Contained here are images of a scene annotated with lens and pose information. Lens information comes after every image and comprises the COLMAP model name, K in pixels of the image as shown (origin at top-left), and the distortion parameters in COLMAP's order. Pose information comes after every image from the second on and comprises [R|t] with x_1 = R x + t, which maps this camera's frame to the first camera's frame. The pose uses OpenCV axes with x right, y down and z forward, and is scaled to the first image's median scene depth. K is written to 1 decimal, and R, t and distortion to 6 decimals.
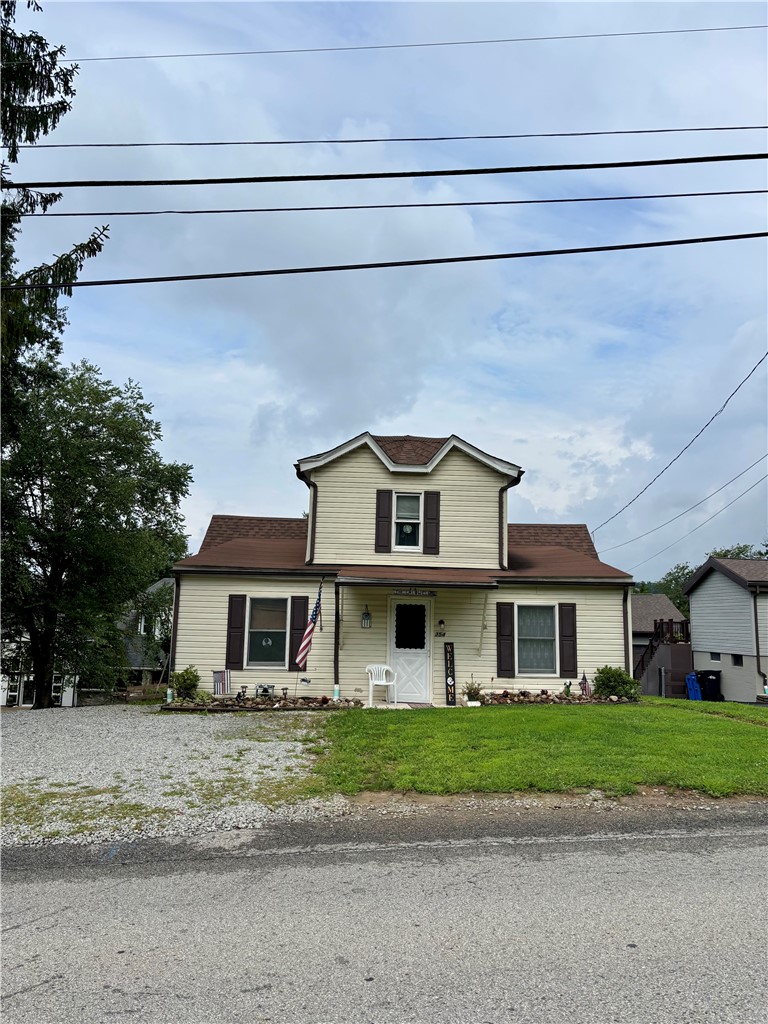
lens RADIAL K [[713.4, 0, 384.0], [0, 713.4, 512.0], [0, 0, 1]] dist [0.075388, -0.001705]
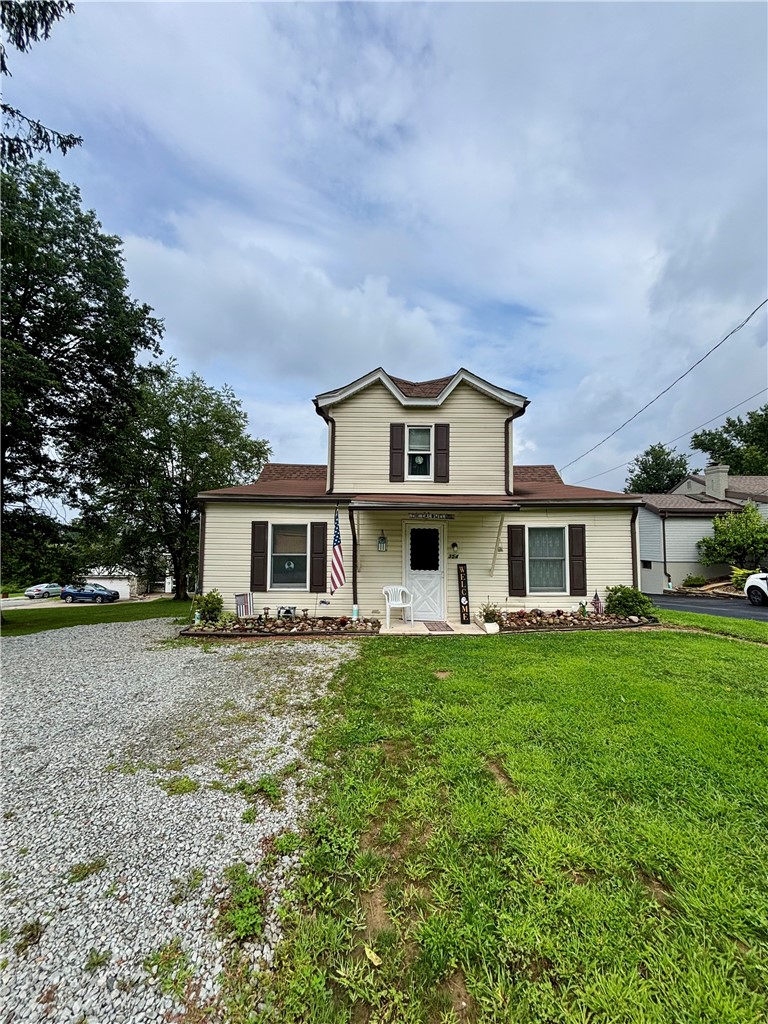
lens RADIAL K [[415.5, 0, 384.0], [0, 415.5, 512.0], [0, 0, 1]] dist [0.001221, 0.000716]
pose [[0.999505, -0.015789, -0.027221, -0.005073], [0.017969, 0.996487, 0.081800, 0.054966], [0.025834, -0.082249, 0.996277, 0.397403]]
